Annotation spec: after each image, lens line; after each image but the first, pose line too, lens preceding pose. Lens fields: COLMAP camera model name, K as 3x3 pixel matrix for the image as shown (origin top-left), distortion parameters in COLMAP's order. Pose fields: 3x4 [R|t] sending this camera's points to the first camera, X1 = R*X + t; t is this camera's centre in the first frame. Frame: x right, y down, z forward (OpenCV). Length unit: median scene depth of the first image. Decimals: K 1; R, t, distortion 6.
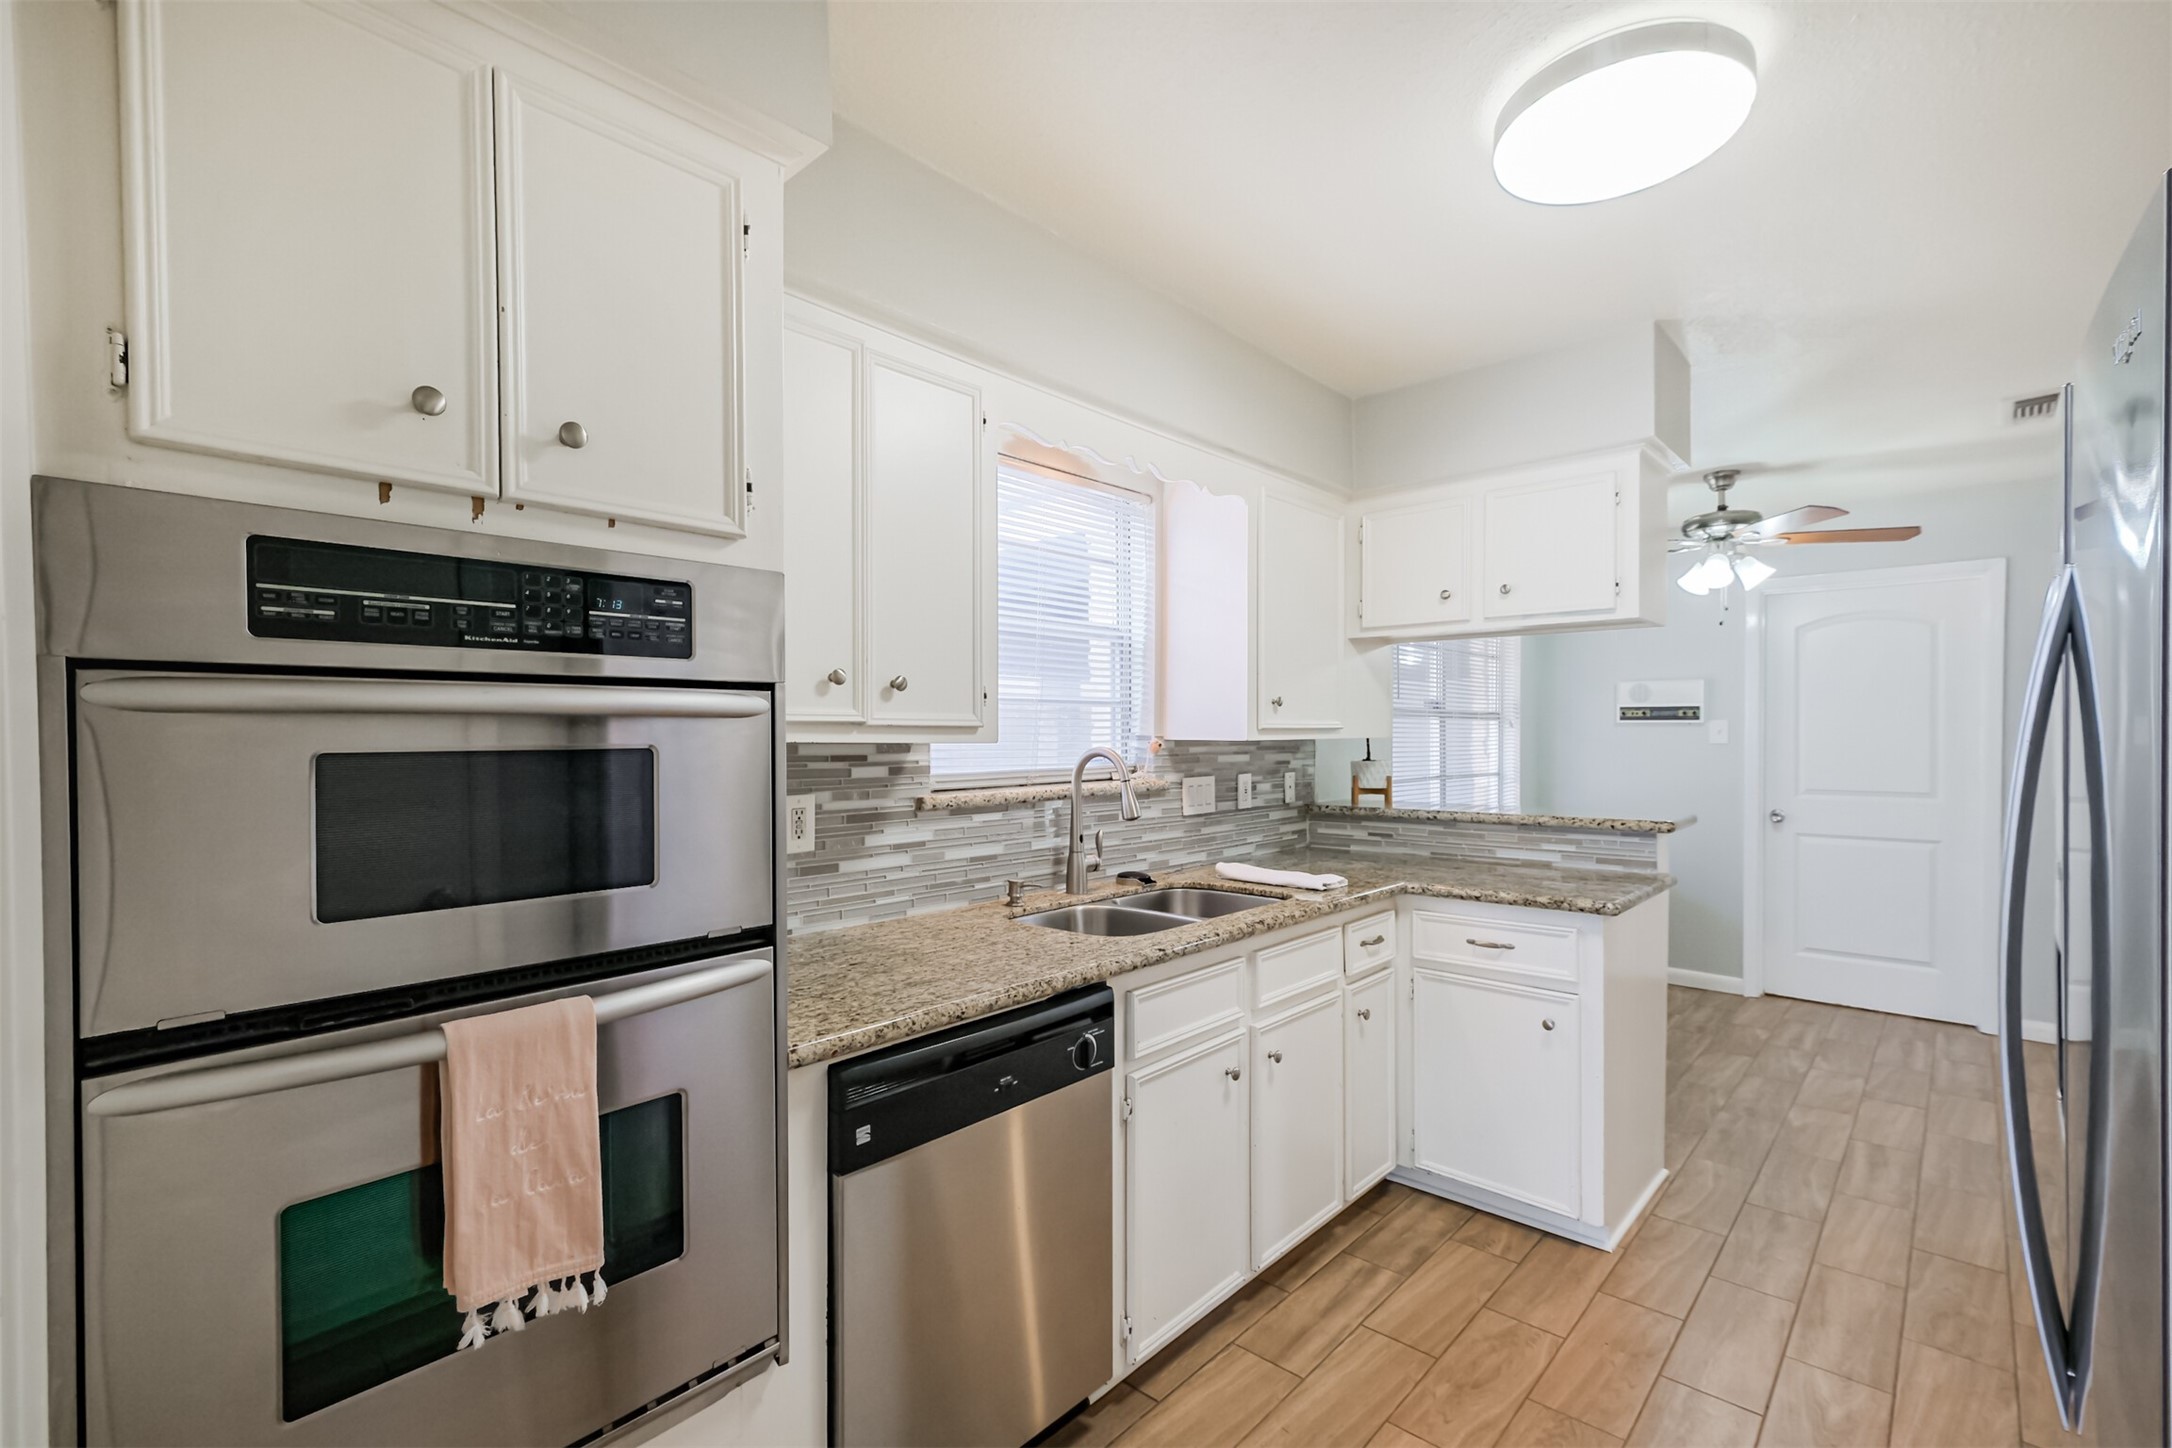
lens RADIAL K [[952.7, 0, 1085.0], [0, 952.7, 733.9], [0, 0, 1]] dist [0.002539, -0.000371]
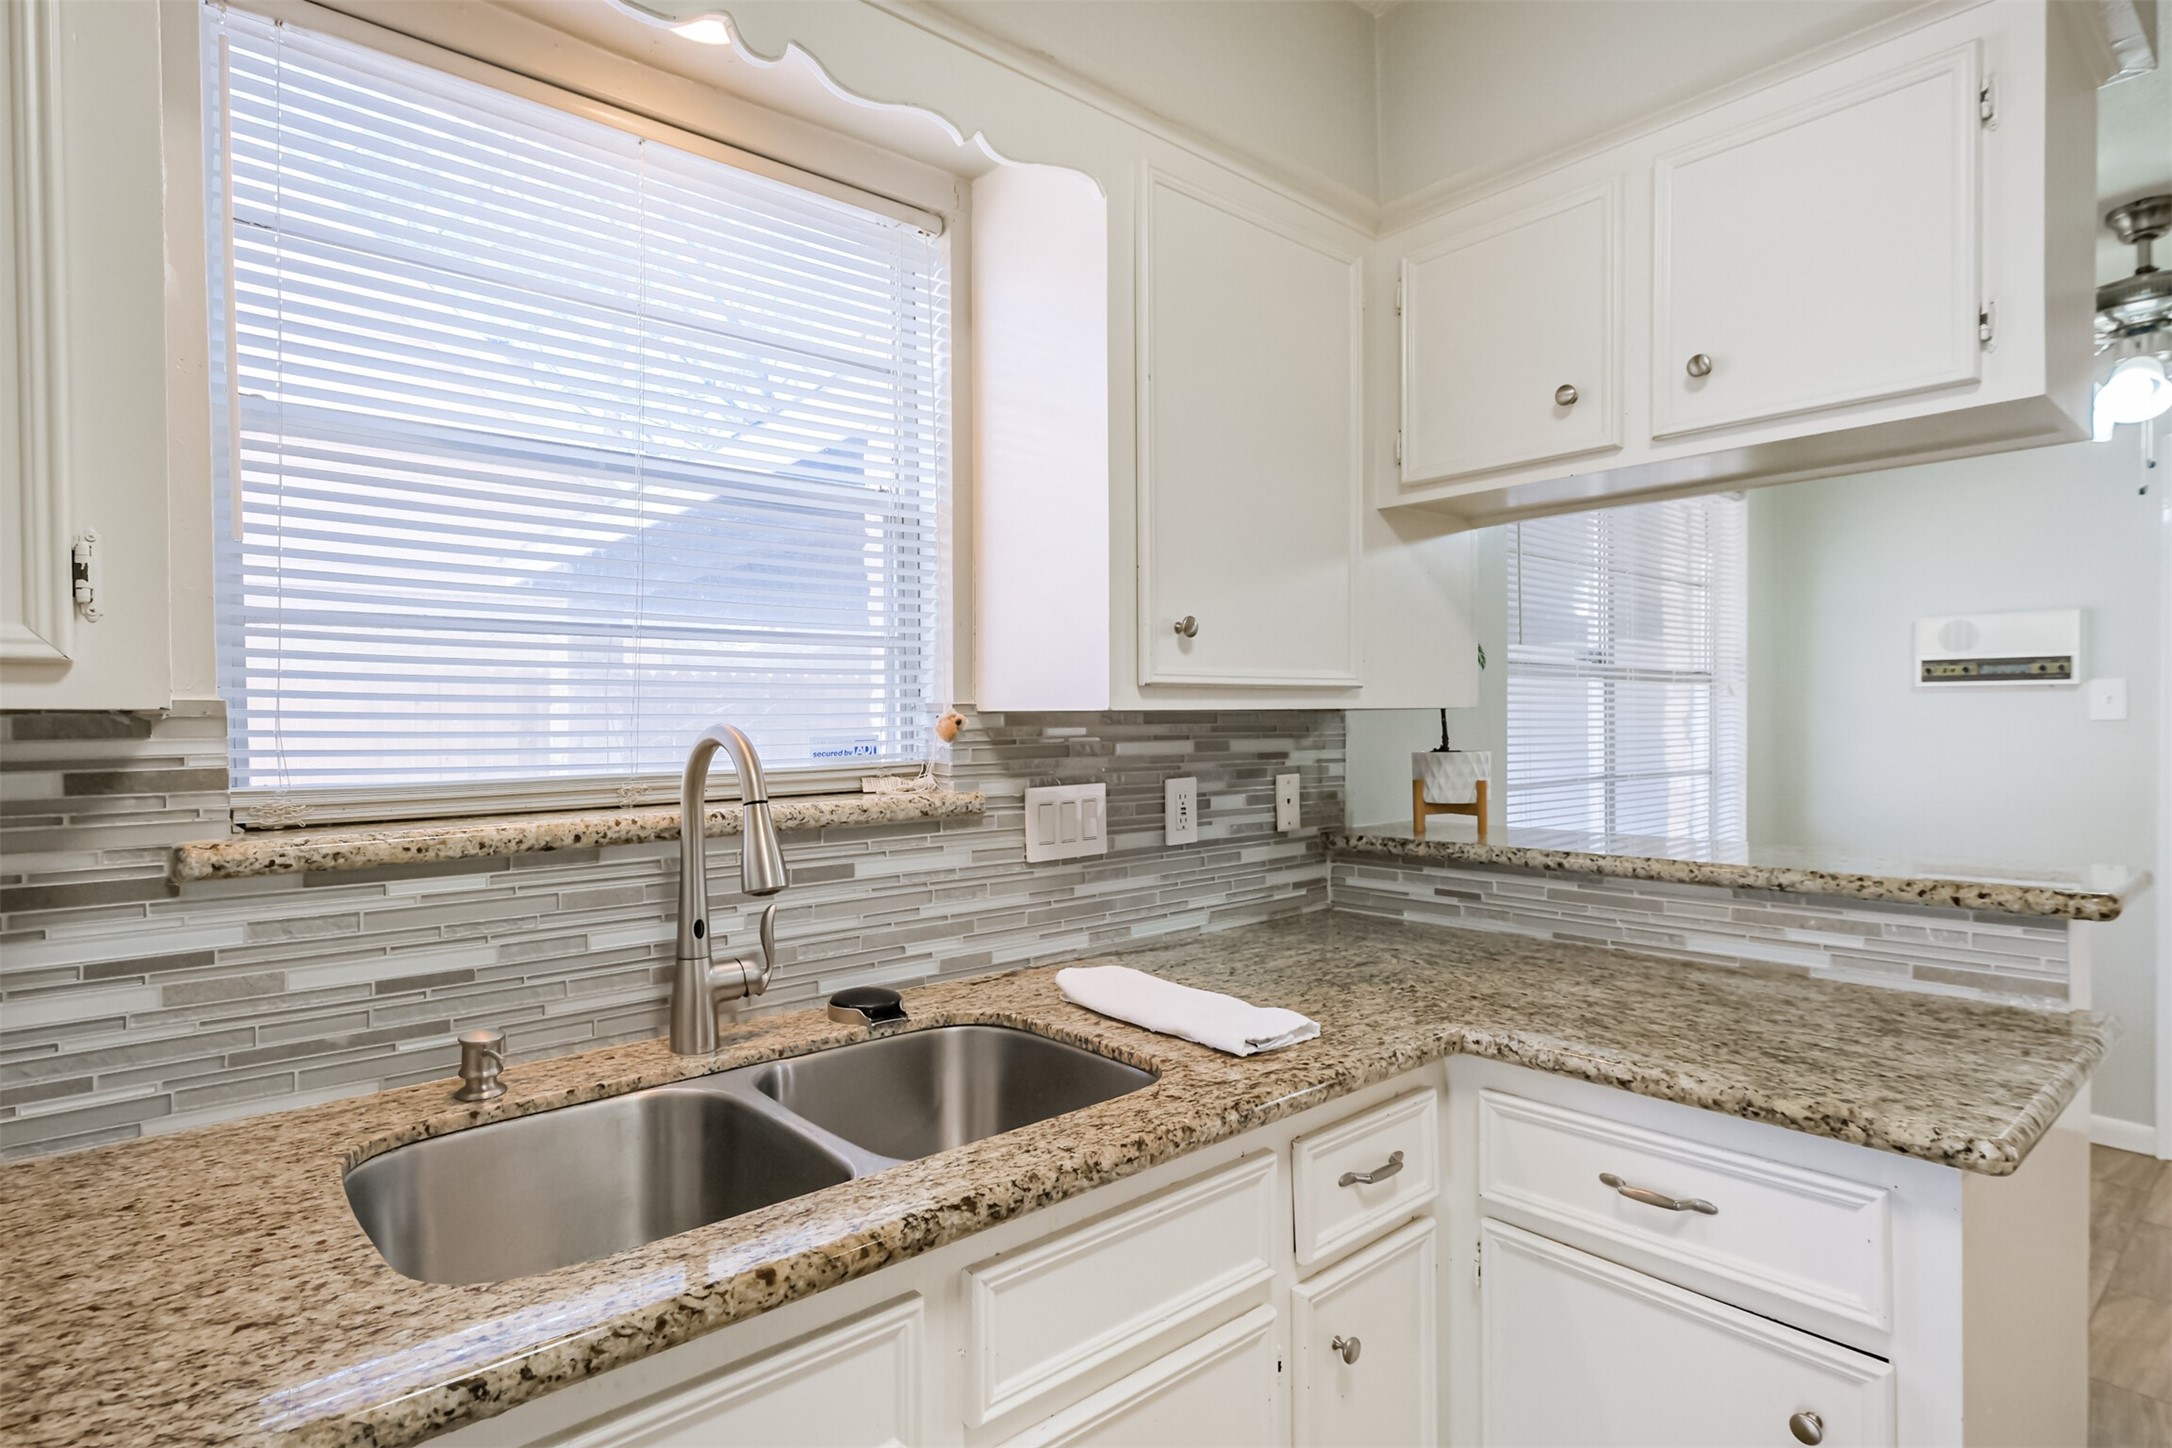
lens RADIAL K [[1117.9, 0, 1089.3], [0, 1117.9, 727.1], [0, 0, 1]] dist [0.001083, -0.000157]
pose [[0.994122, -0.005519, -0.108129, 0.215534], [0.006266, 0.999959, 0.006567, 0.011529], [0.108088, -0.007206, 0.994115, 0.453309]]
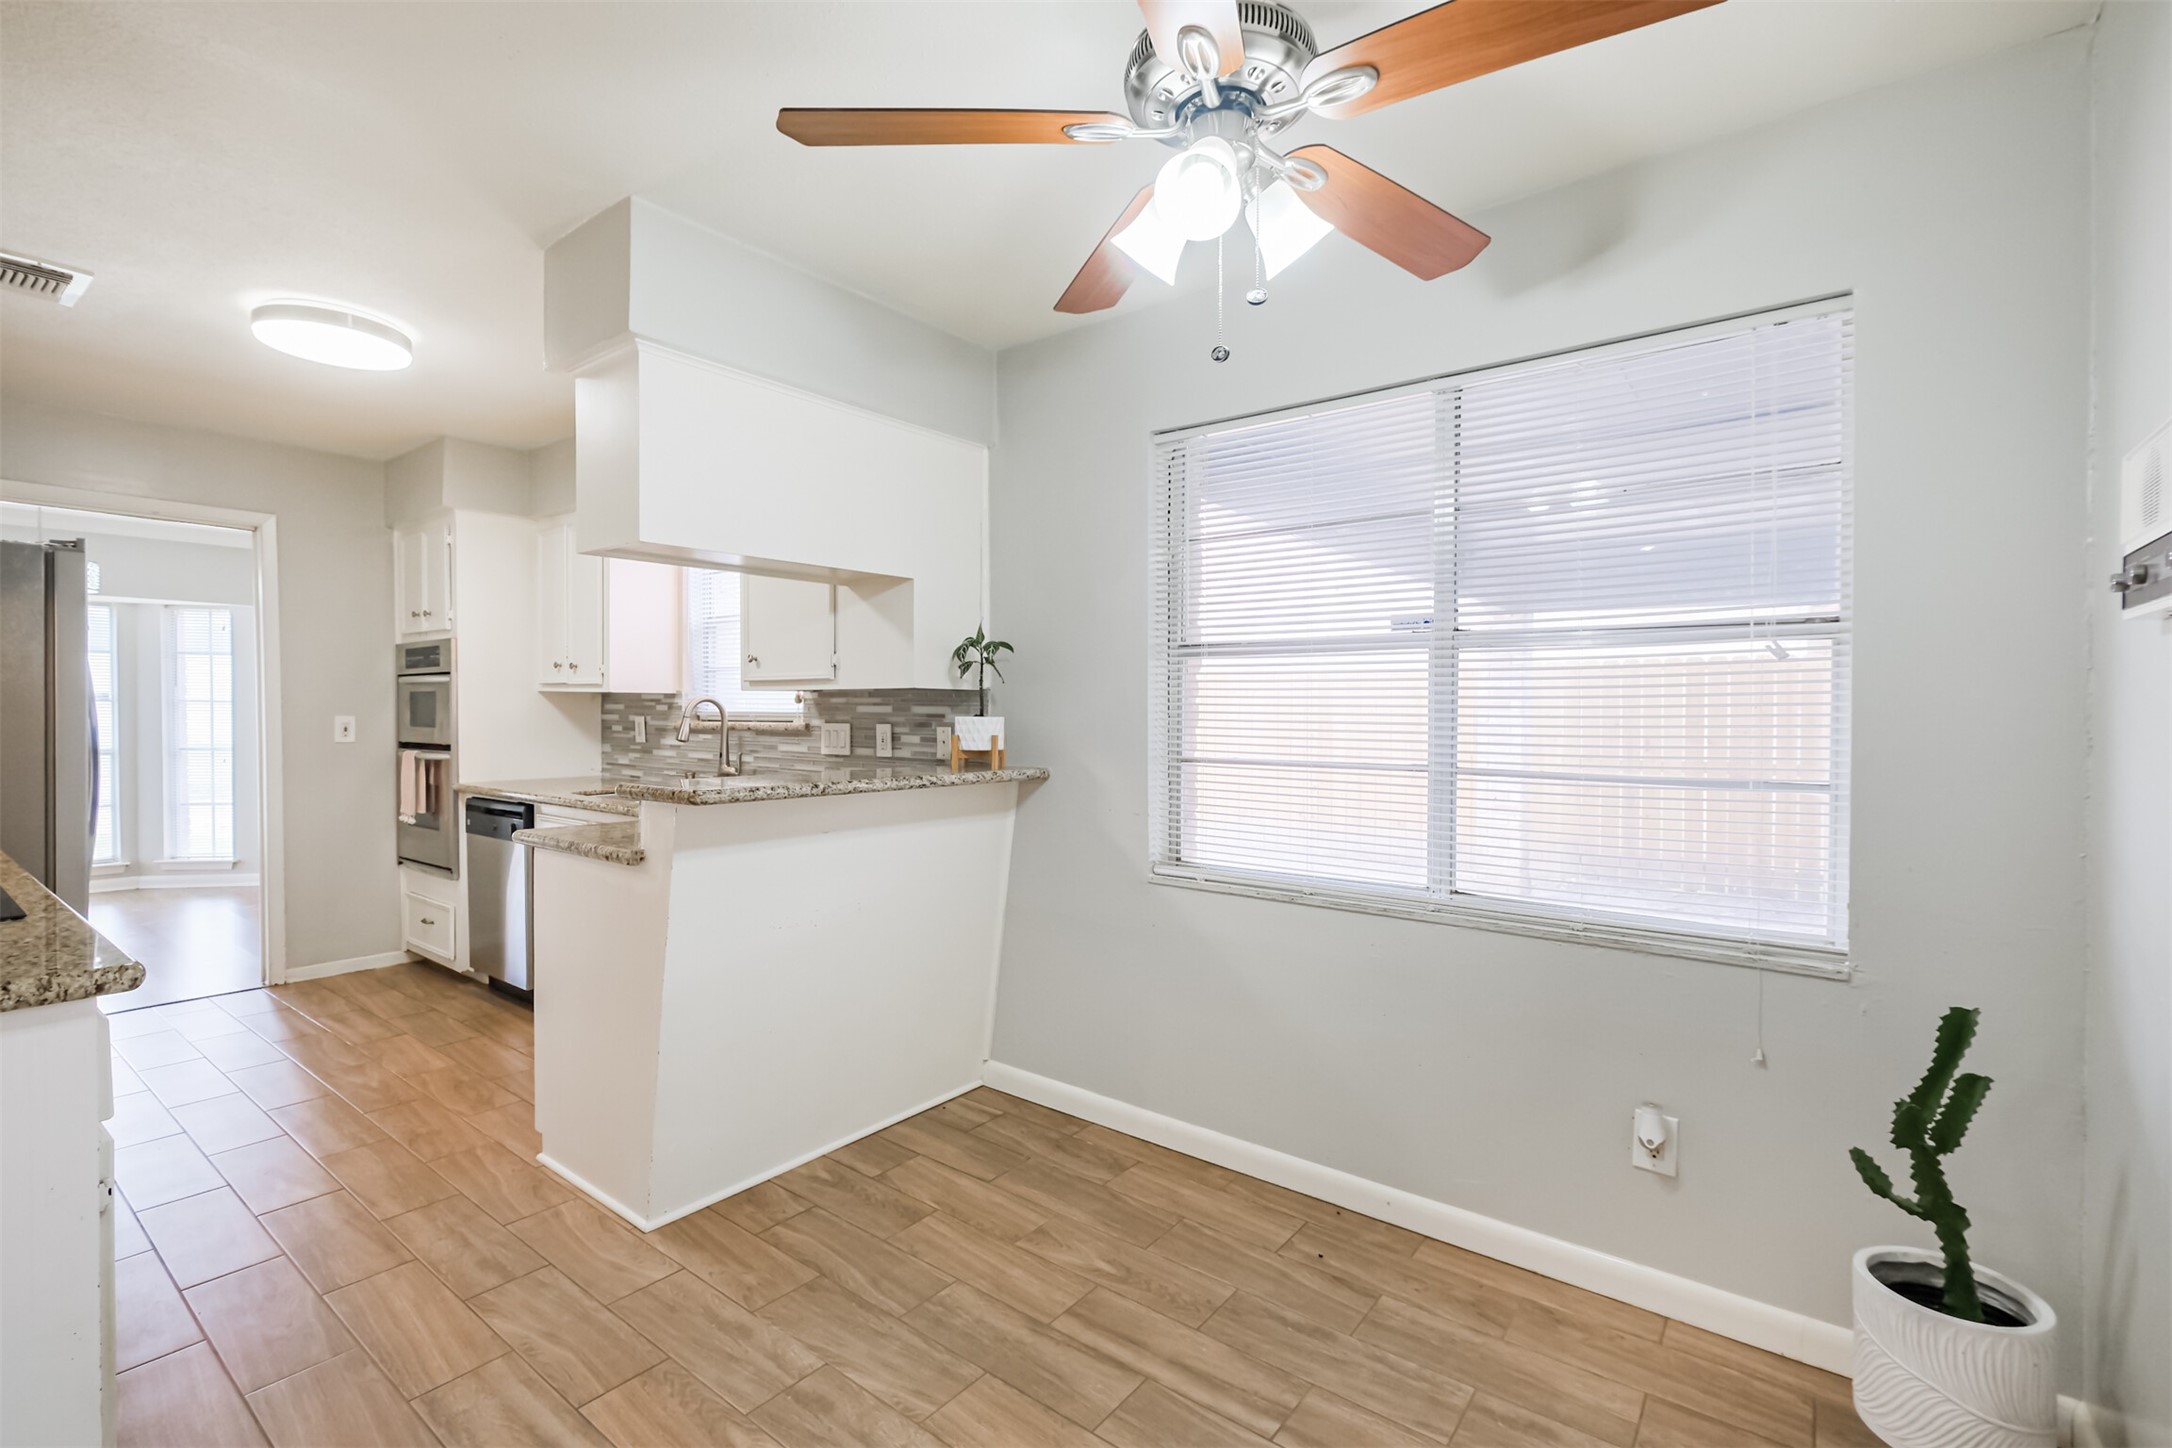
lens RADIAL K [[967.9, 0, 1078.8], [0, 967.9, 725.2], [0, 0, 1]] dist [0.001397, -0.000127]
pose [[0.088033, 0.020678, -0.995903, 1.465518], [-0.006177, 0.999777, 0.020212, 0.023703], [0.996098, 0.004372, 0.088141, 1.313260]]
